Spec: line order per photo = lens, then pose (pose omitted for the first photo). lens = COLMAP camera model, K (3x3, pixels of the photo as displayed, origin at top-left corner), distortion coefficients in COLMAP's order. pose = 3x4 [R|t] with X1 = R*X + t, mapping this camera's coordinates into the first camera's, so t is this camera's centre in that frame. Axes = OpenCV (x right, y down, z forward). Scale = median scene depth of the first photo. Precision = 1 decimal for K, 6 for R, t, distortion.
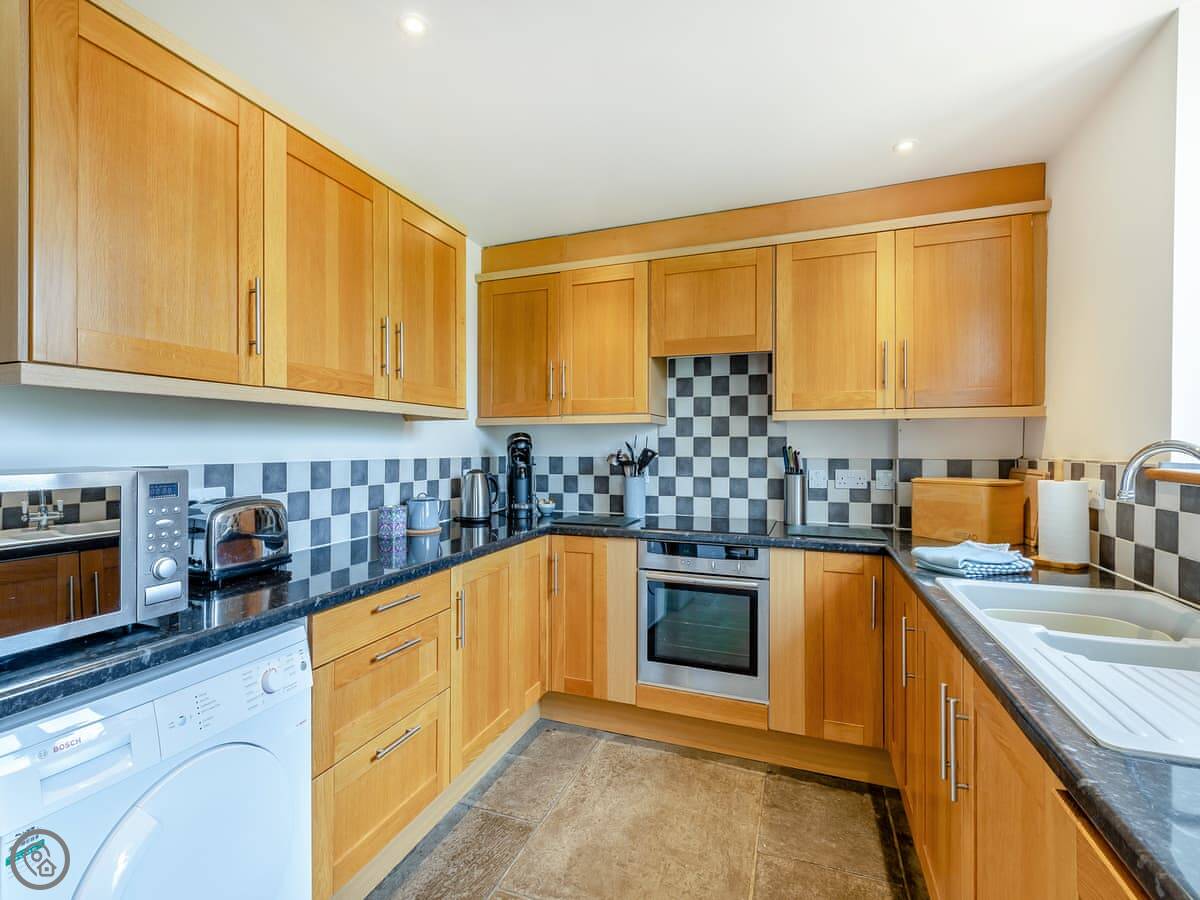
lens RADIAL K [[546.1, 0, 597.1], [0, 546.1, 446.8], [0, 0, 1]] dist [-0.000288, -0.000033]
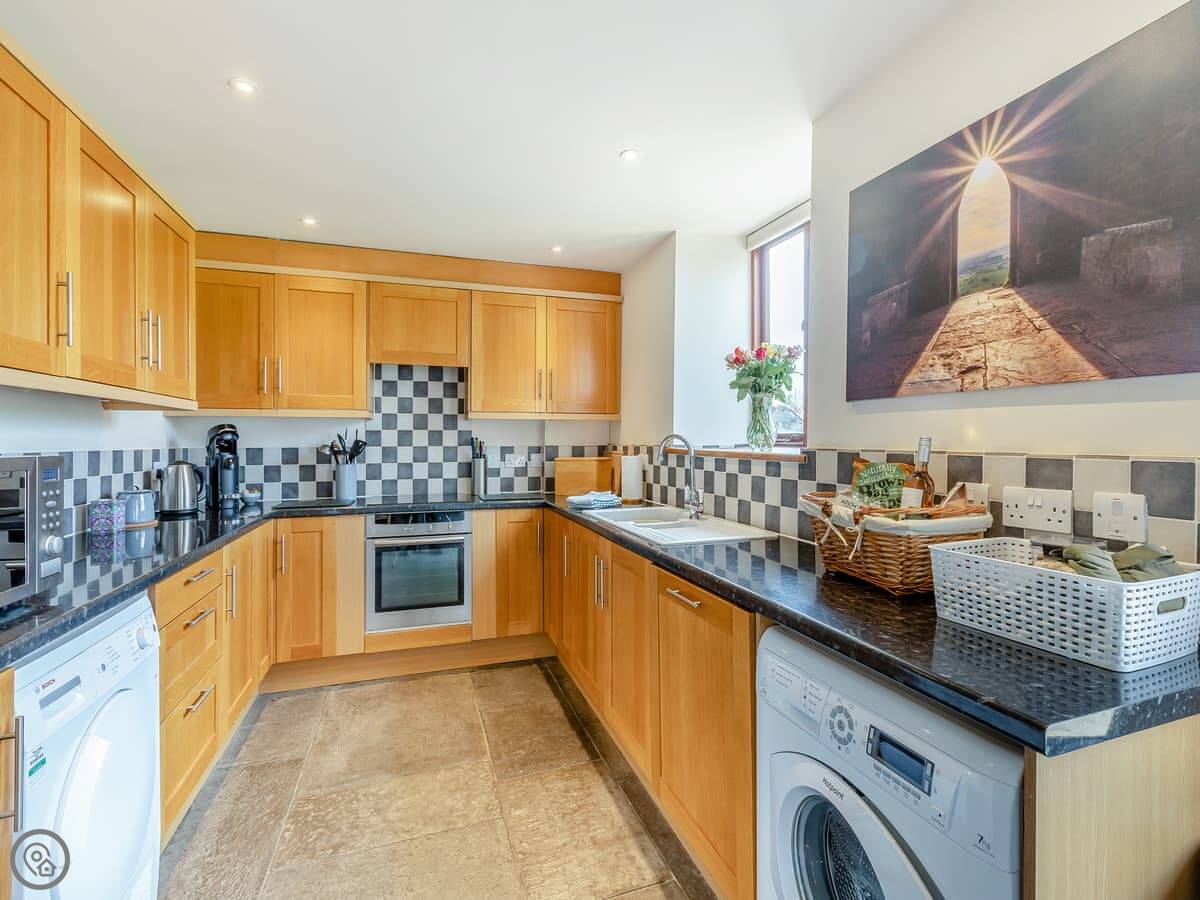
lens RADIAL K [[546.1, 0, 597.1], [0, 546.1, 446.8], [0, 0, 1]] dist [-0.000288, -0.000033]
pose [[0.771866, -0.009407, 0.635716, -0.287093], [0.001511, 0.999915, 0.012962, 0.004887], [-0.635784, -0.009044, 0.771814, -0.246053]]
